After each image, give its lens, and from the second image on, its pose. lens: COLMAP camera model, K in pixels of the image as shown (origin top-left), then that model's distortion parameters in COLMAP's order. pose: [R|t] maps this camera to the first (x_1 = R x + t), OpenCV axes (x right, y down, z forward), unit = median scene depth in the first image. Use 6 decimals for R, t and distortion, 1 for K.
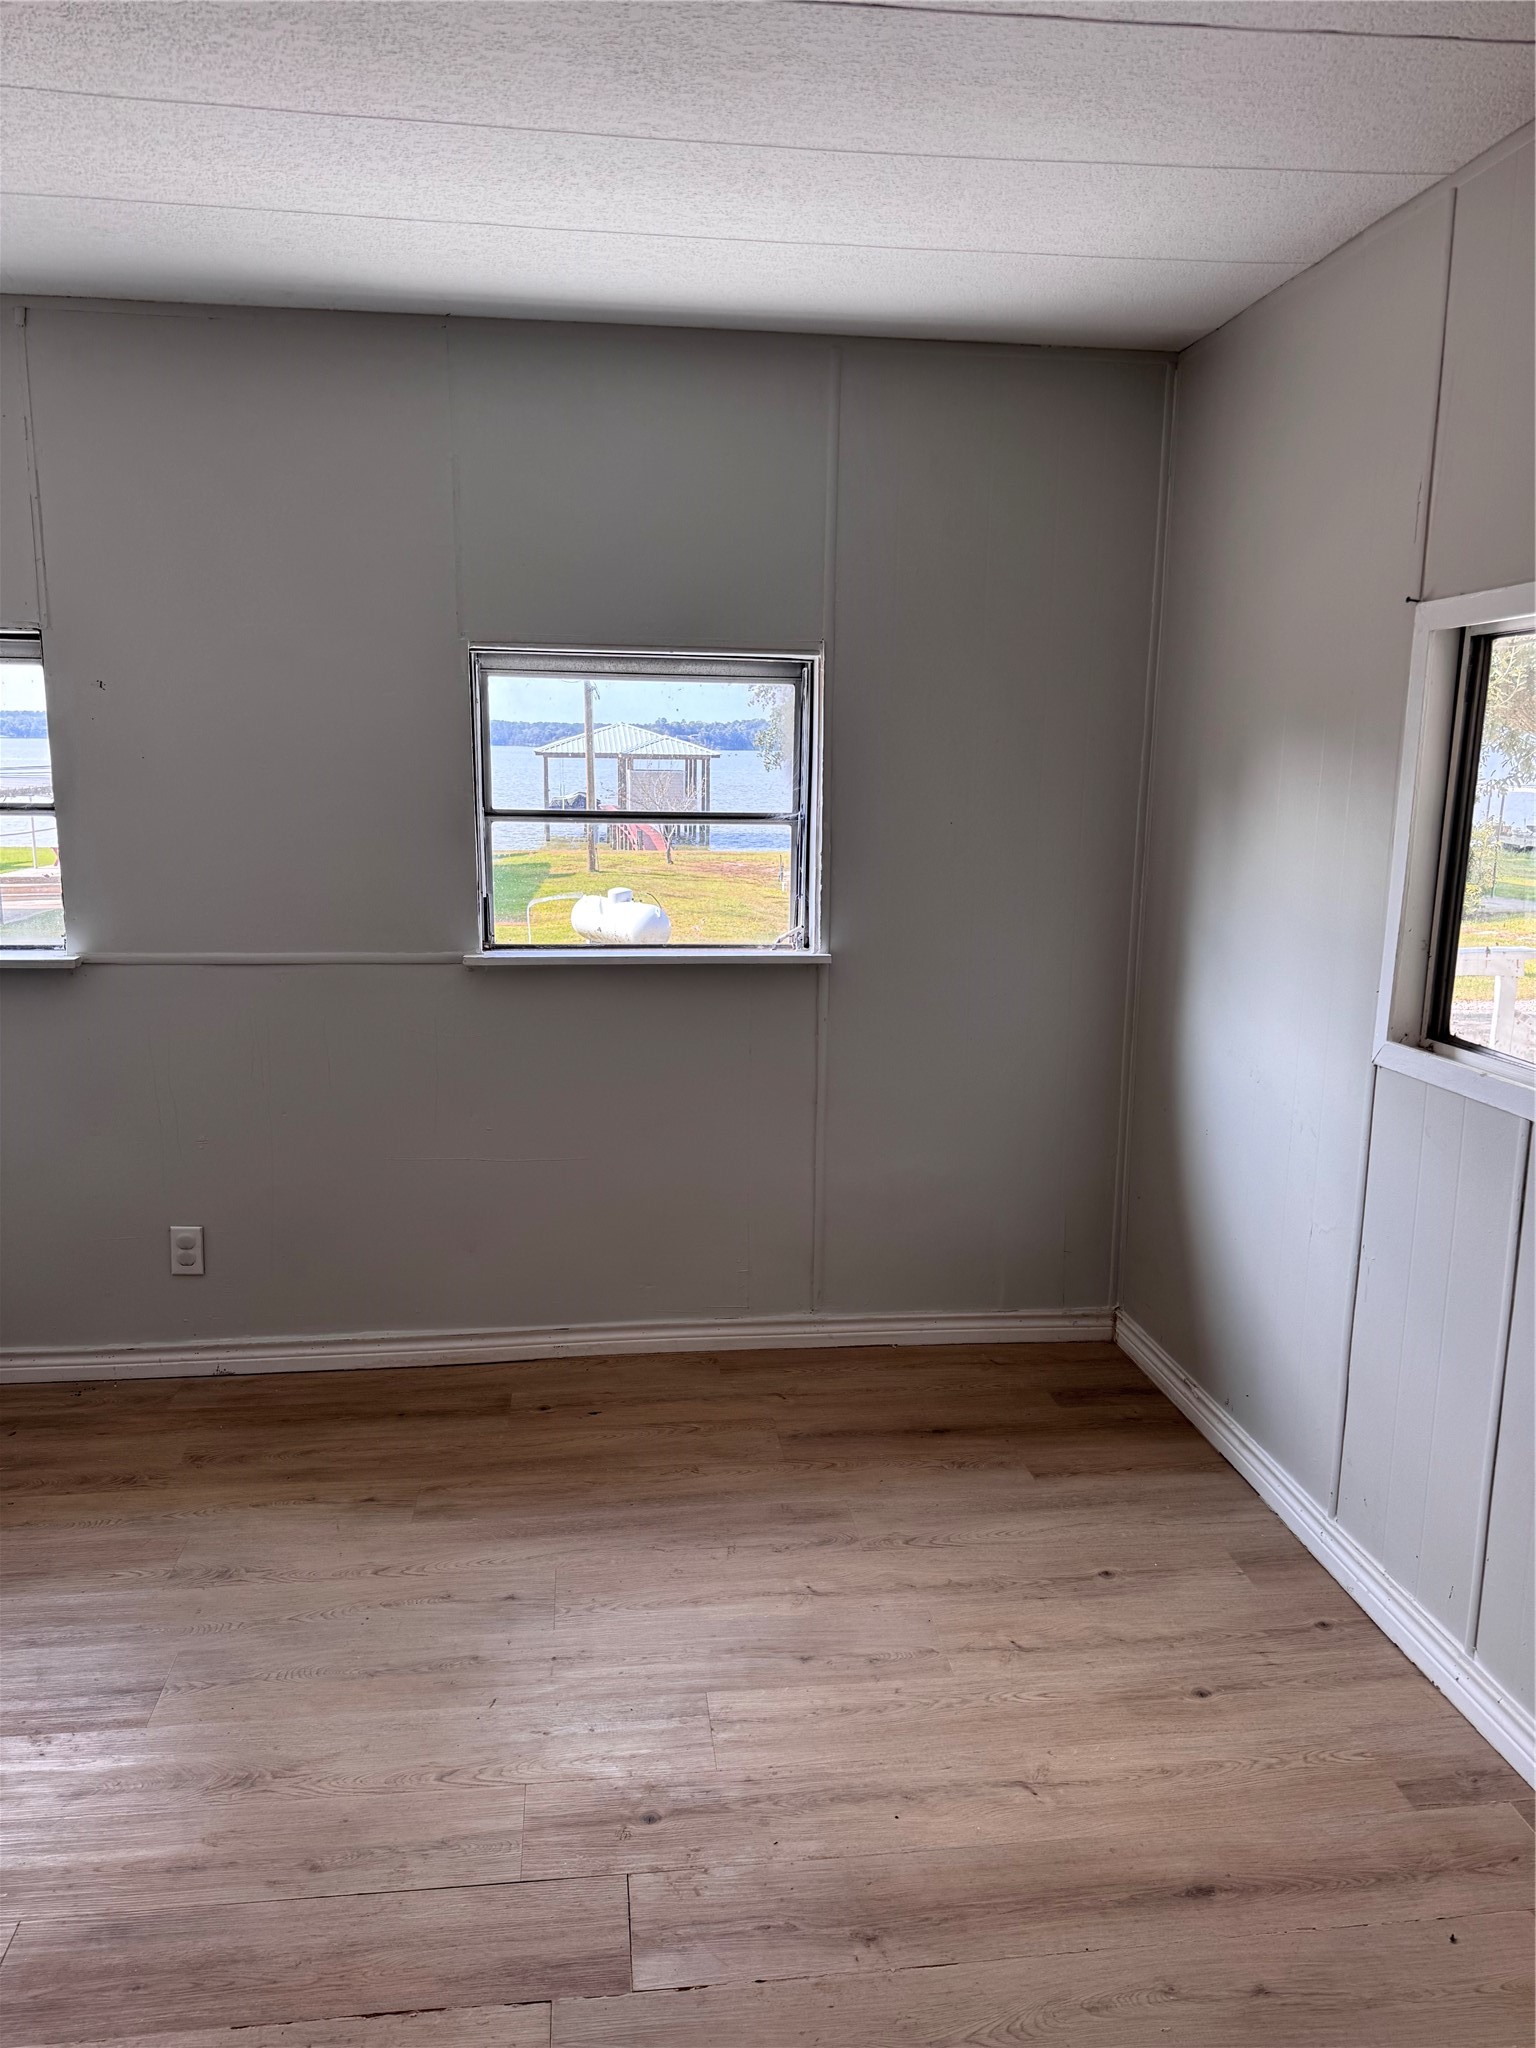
lens RADIAL K [[1441.9, 0, 780.2], [0, 1441.9, 1029.3], [0, 0, 1]] dist [0.178112, -0.323582]
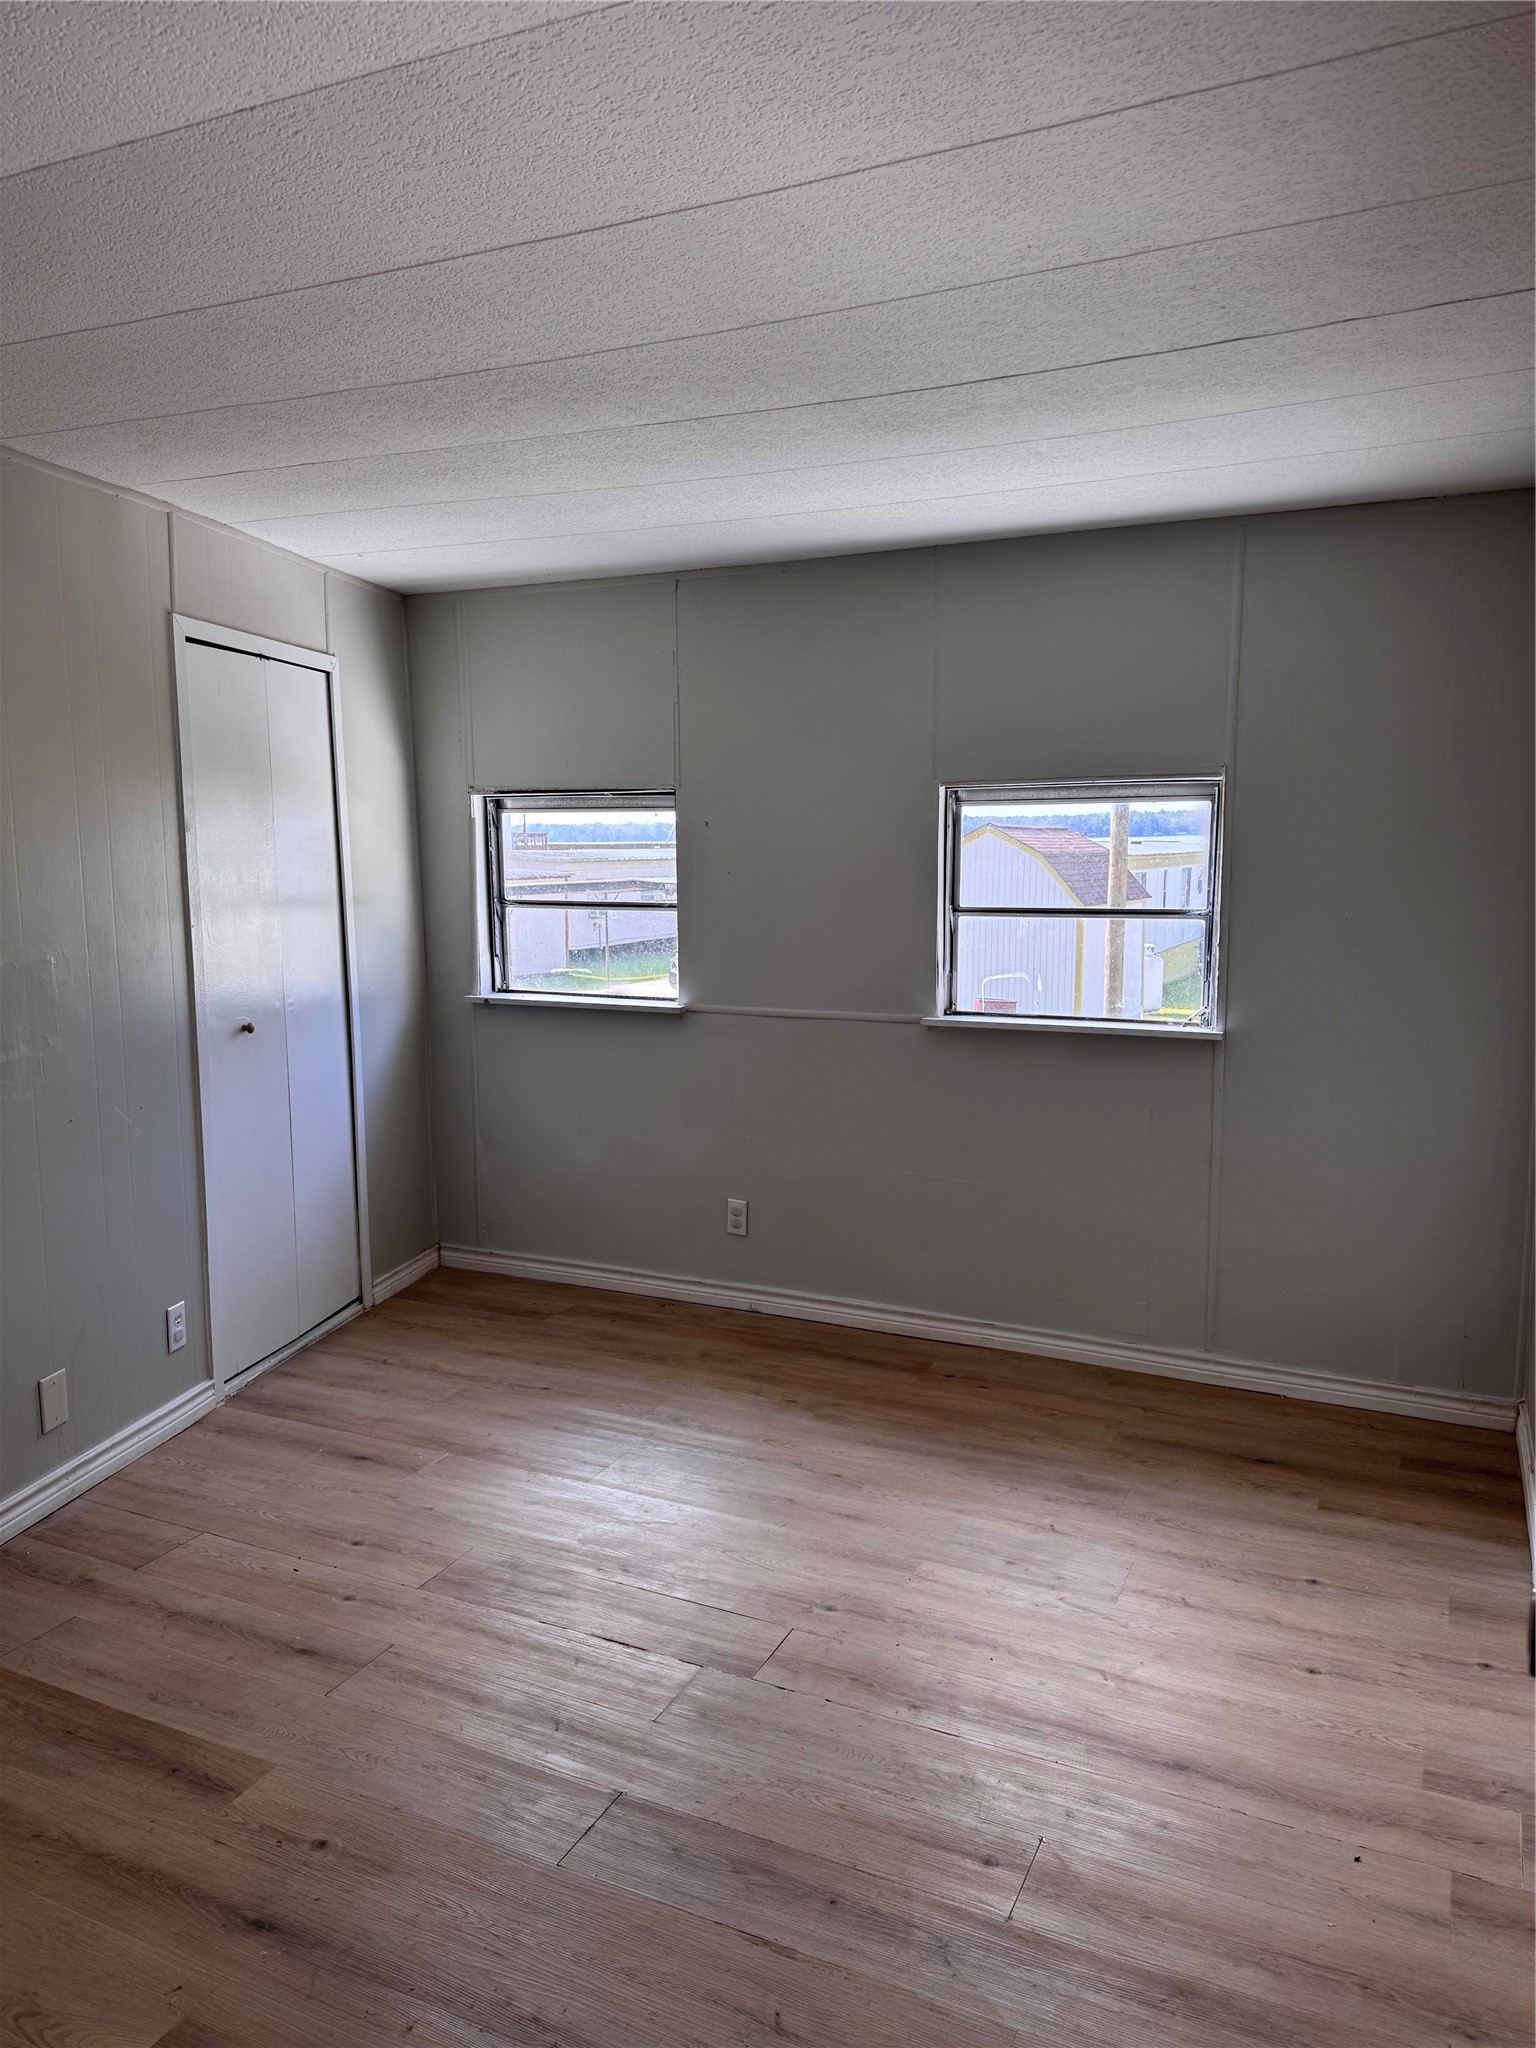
lens RADIAL K [[1441.9, 0, 780.2], [0, 1441.9, 1029.3], [0, 0, 1]] dist [0.178112, -0.323582]
pose [[0.844352, 0.052148, -0.533246, 0.369645], [-0.086520, 0.995461, -0.039647, 0.022628], [0.528758, 0.079612, 0.845031, -0.167636]]
